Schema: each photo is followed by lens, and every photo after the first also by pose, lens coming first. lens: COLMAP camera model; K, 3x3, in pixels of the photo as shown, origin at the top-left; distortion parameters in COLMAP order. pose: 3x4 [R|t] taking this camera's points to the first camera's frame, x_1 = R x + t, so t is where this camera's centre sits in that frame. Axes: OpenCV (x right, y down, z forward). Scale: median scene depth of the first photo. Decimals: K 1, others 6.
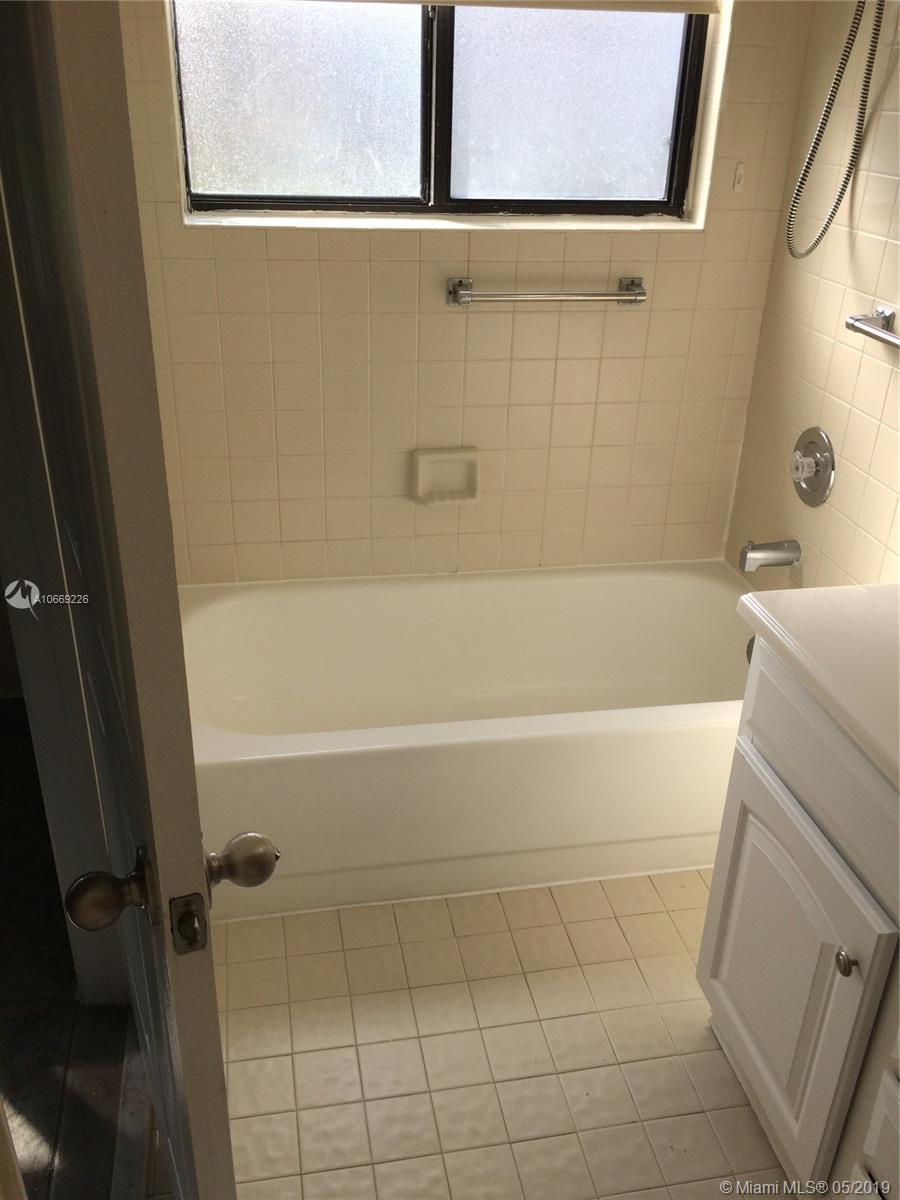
lens RADIAL K [[1037.4, 0, 450.9], [0, 1037.4, 600.8], [0, 0, 1]] dist [0.086375, -0.116138]
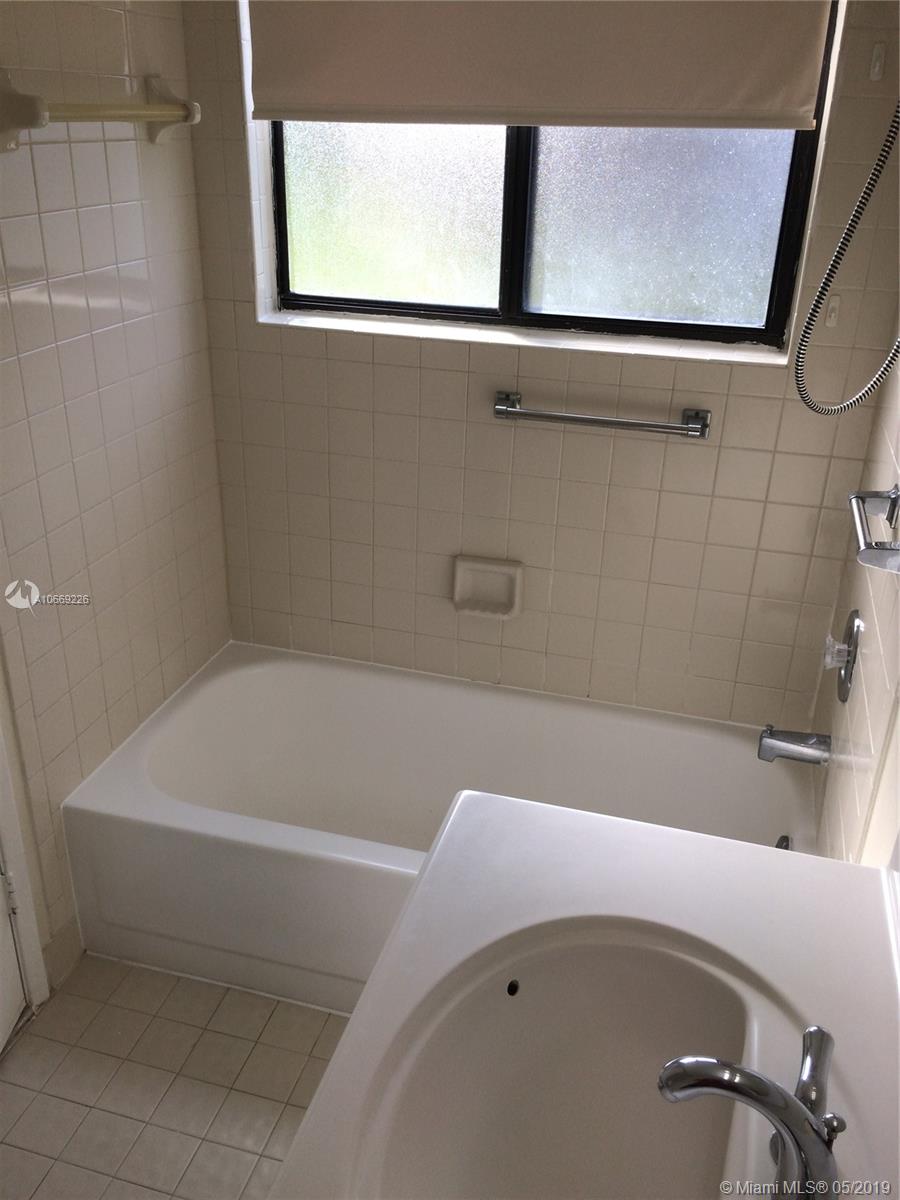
lens RADIAL K [[1037.4, 0, 449.4], [0, 1037.4, 600.3], [0, 0, 1]] dist [0.086375, -0.116138]
pose [[0.893177, 0.181844, -0.411301, 0.380901], [-0.201483, 0.979482, -0.004492, -0.099209], [0.402045, 0.086882, 0.911489, 0.103637]]
